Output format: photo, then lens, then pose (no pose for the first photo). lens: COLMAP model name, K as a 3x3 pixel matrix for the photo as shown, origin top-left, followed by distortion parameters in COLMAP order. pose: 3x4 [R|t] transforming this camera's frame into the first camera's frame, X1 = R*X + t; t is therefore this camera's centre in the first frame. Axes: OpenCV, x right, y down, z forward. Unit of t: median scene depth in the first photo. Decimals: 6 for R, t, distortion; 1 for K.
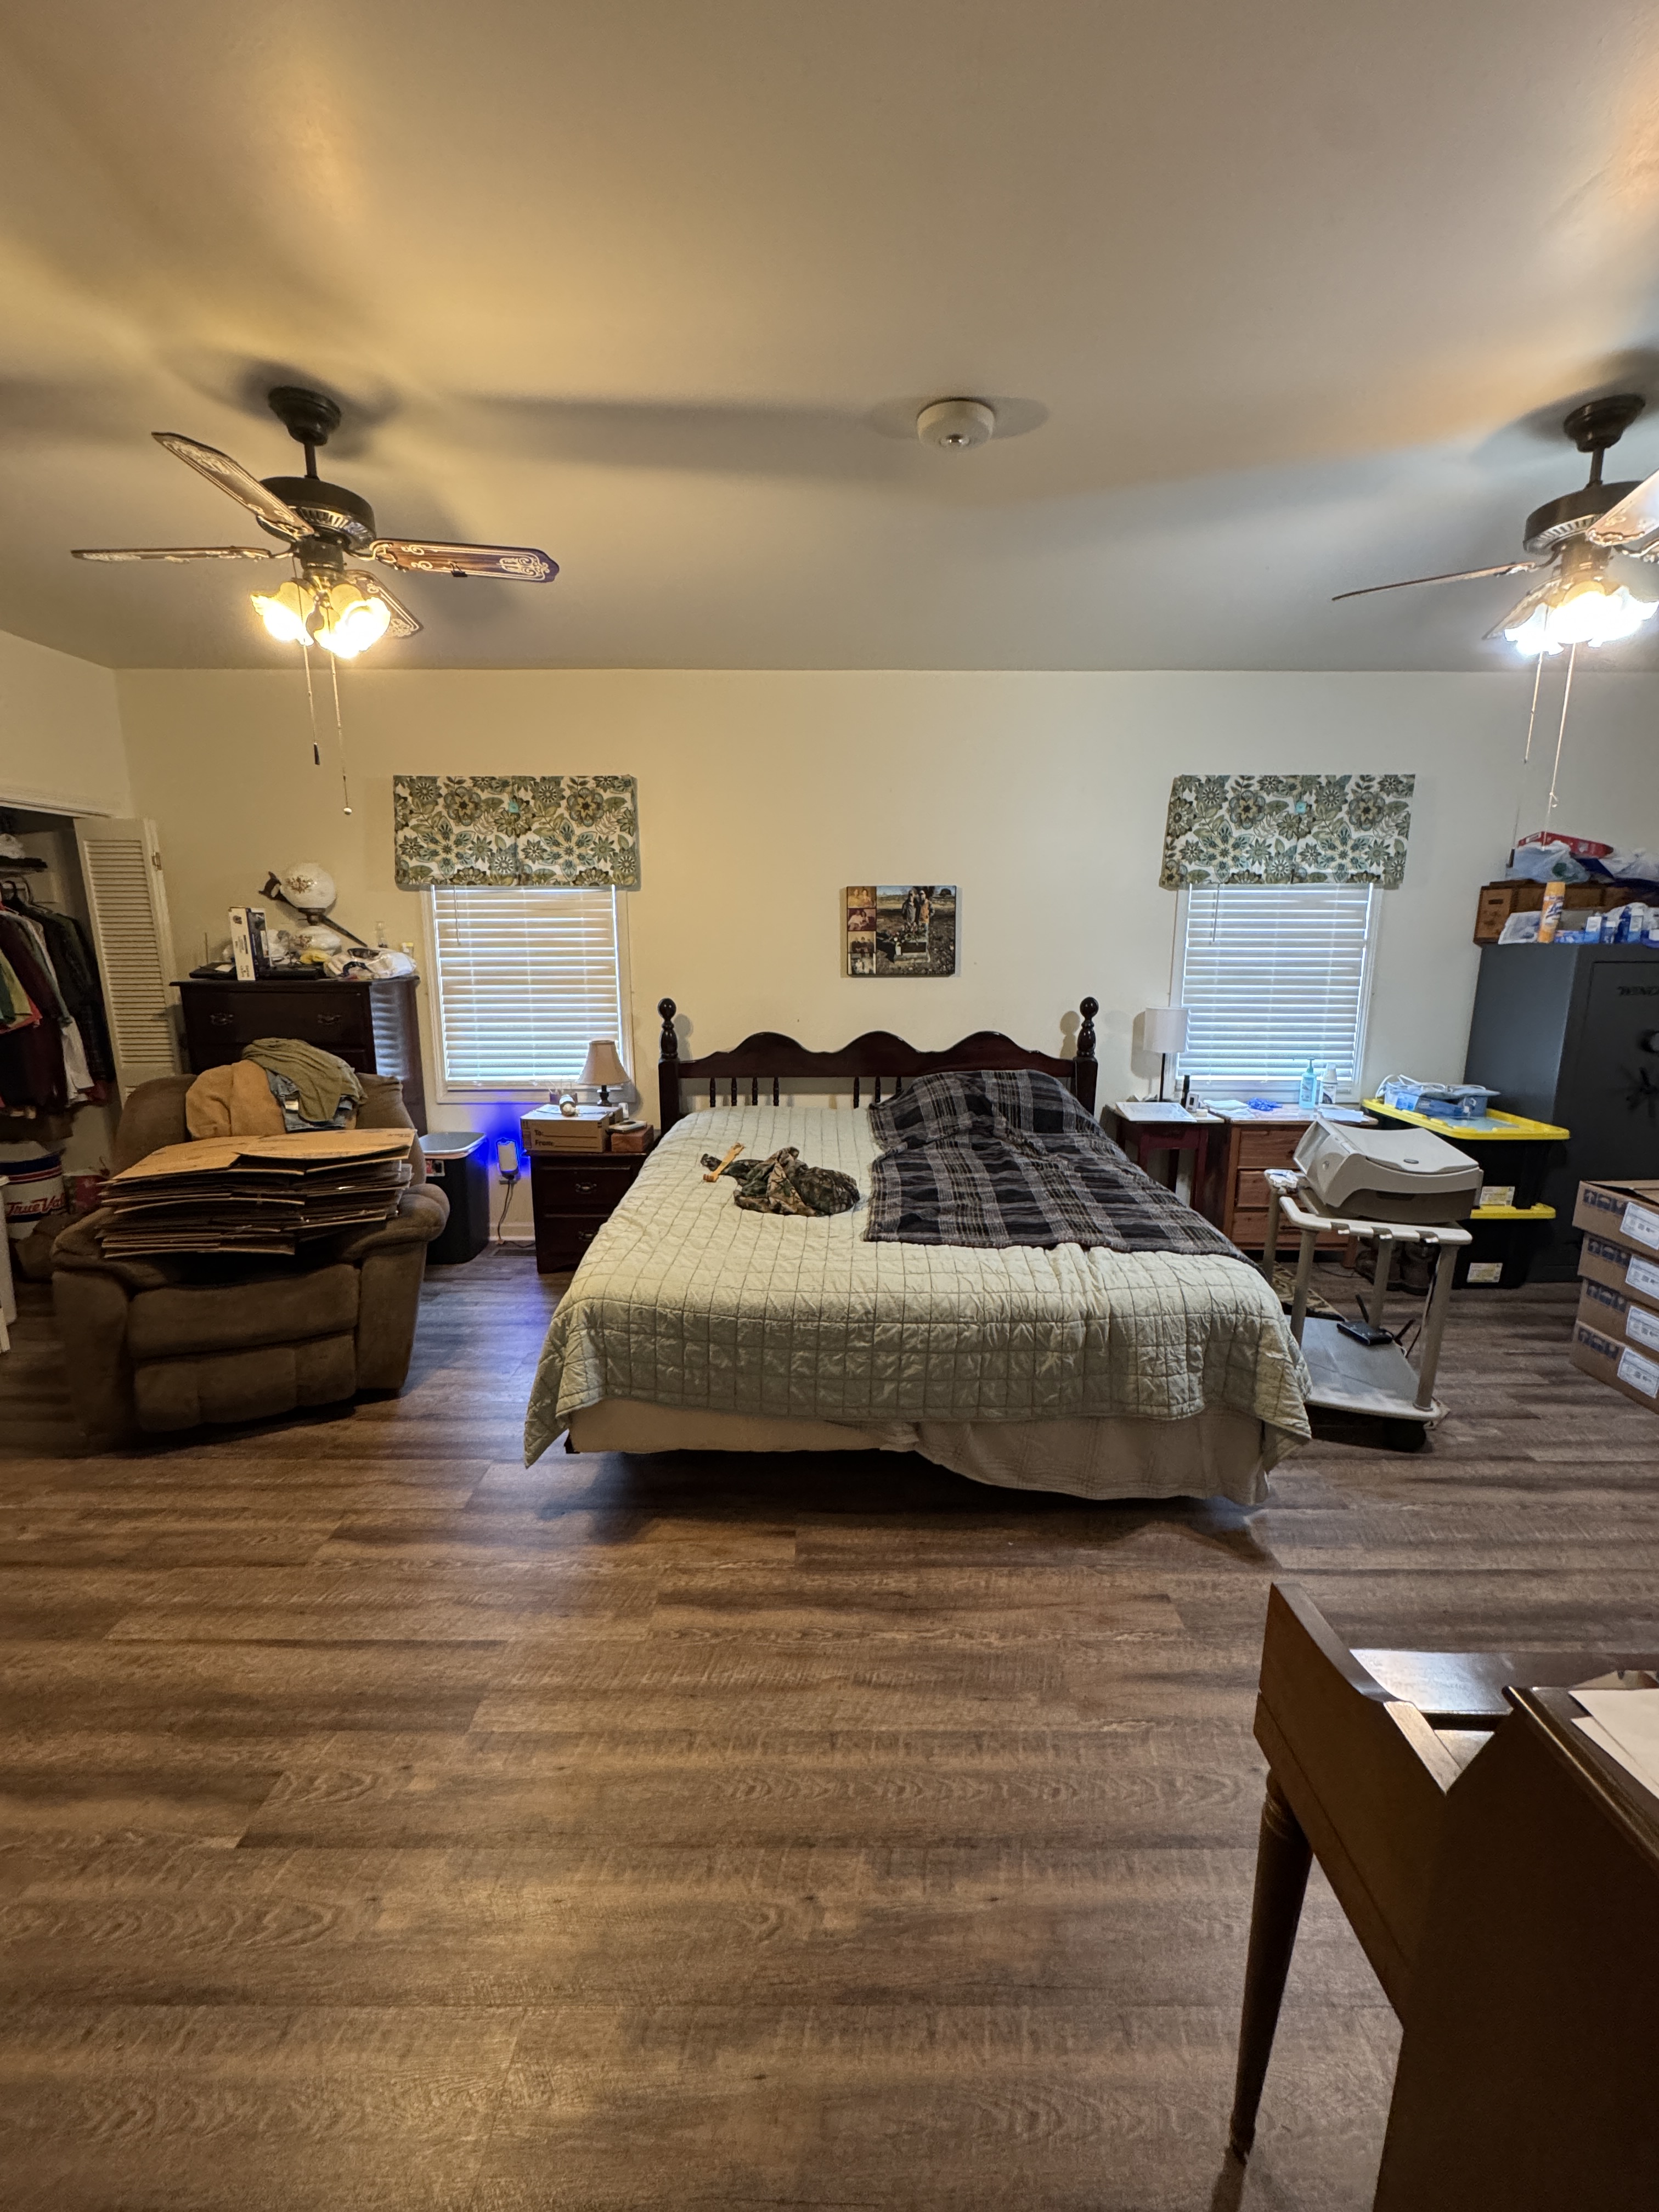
lens RADIAL K [[876.8, 0, 831.4], [0, 876.8, 1105.5], [0, 0, 1]] dist [-0.001743, -0.000163]
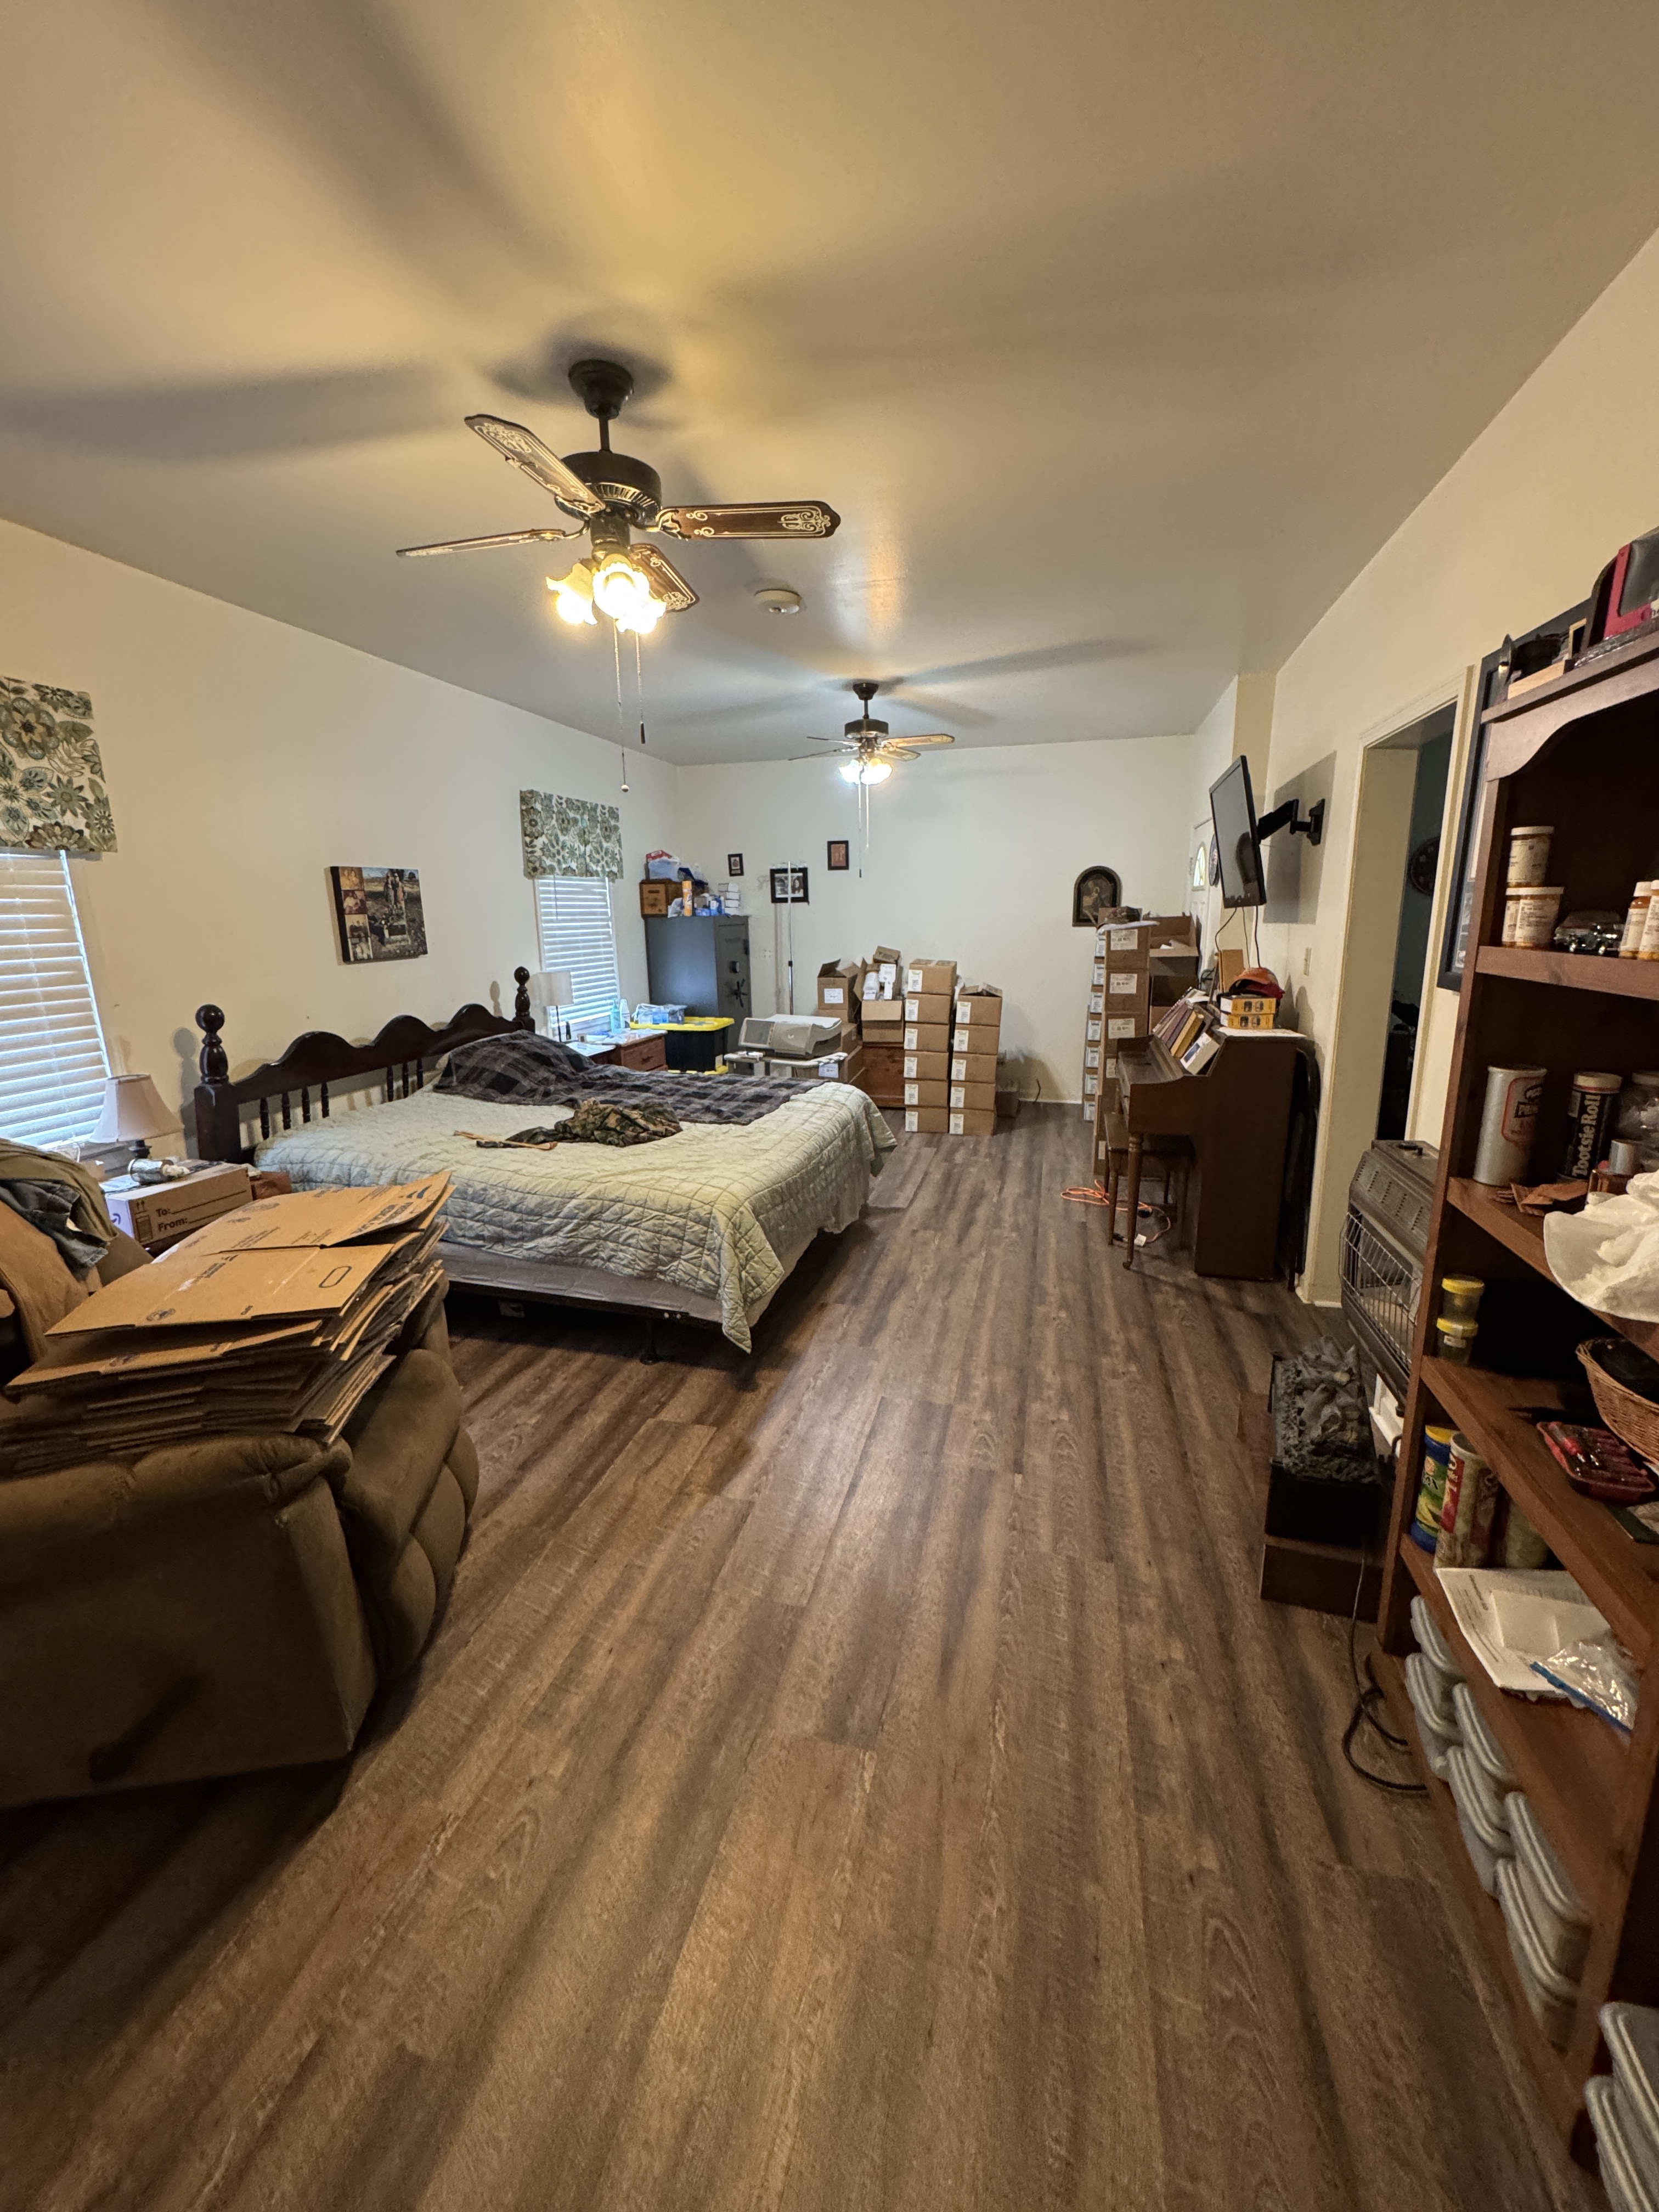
lens RADIAL K [[876.8, 0, 828.8], [0, 876.8, 1100.5], [0, 0, 1]] dist [-0.001743, -0.000163]
pose [[0.253691, -0.211335, 0.943916, -0.780421], [0.206572, 0.965165, 0.160574, -0.051804], [-0.944970, 0.154250, 0.288510, 0.278565]]
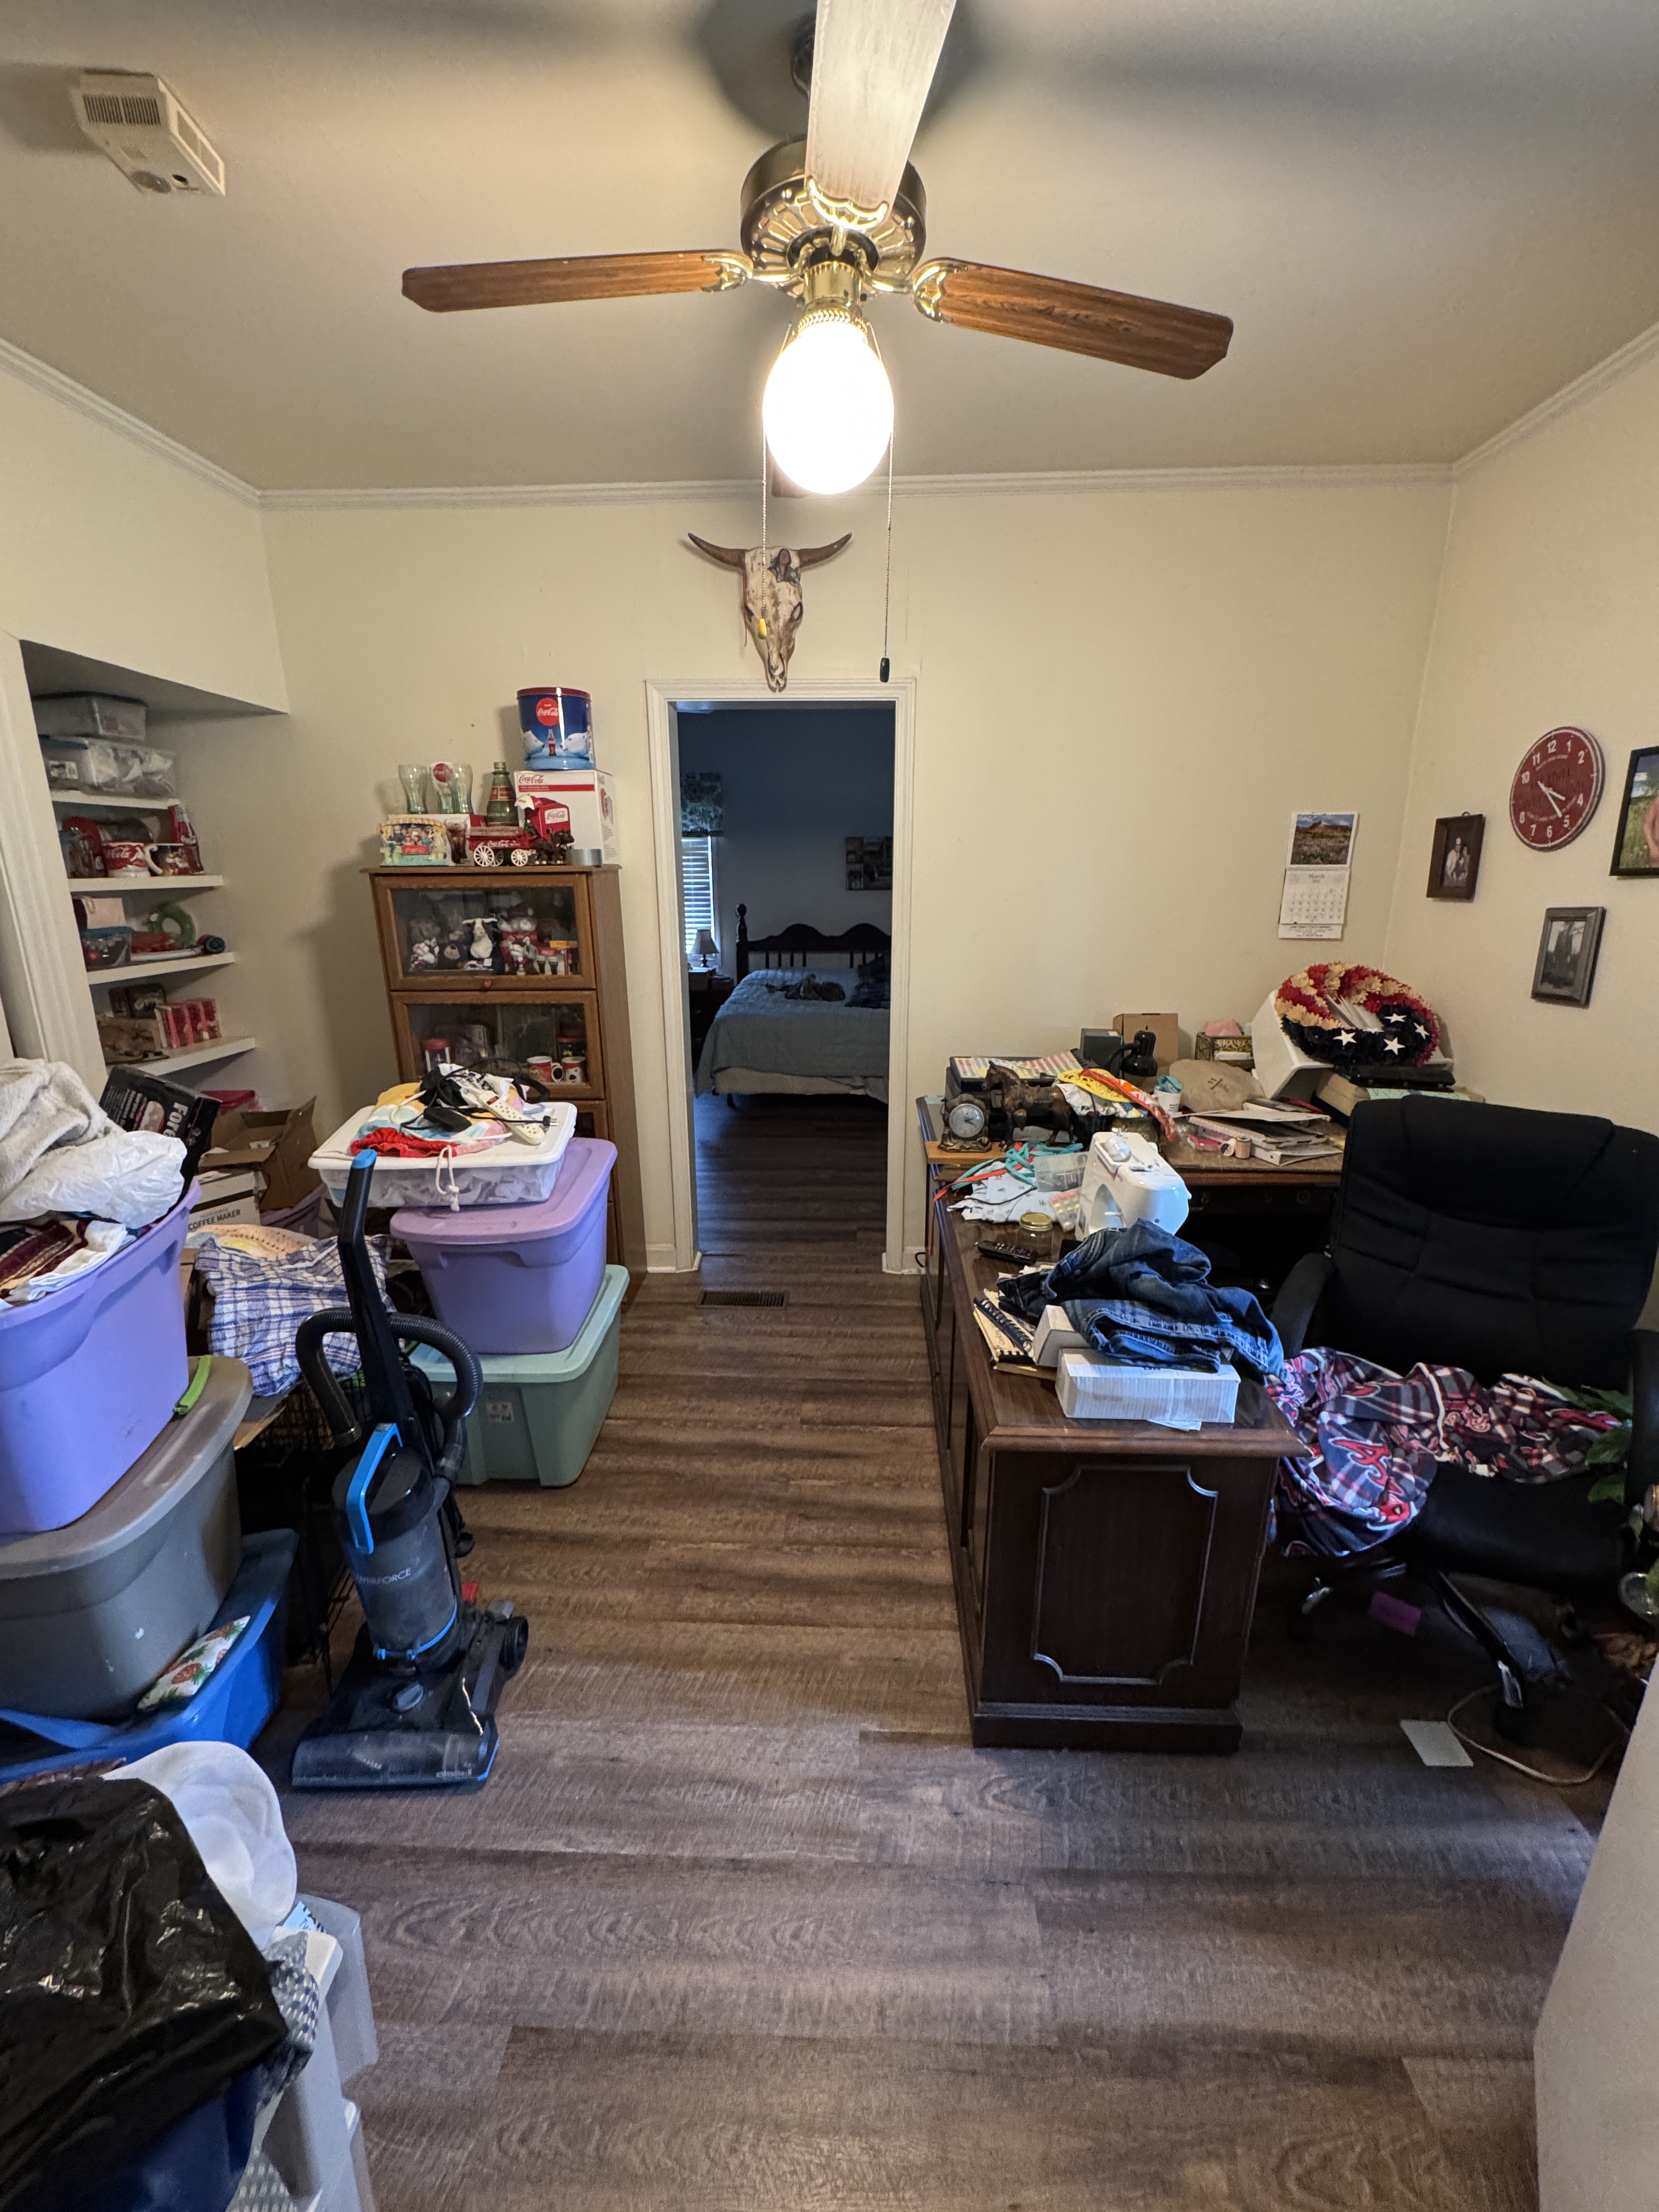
lens RADIAL K [[876.8, 0, 824.3], [0, 876.8, 1105.4], [0, 0, 1]] dist [-0.001743, -0.000163]
pose [[0.999192, 0.006706, -0.039621, 0.046528], [-0.004227, 0.998046, 0.062340, 0.163634], [0.039961, -0.062122, 0.997268, -0.730470]]
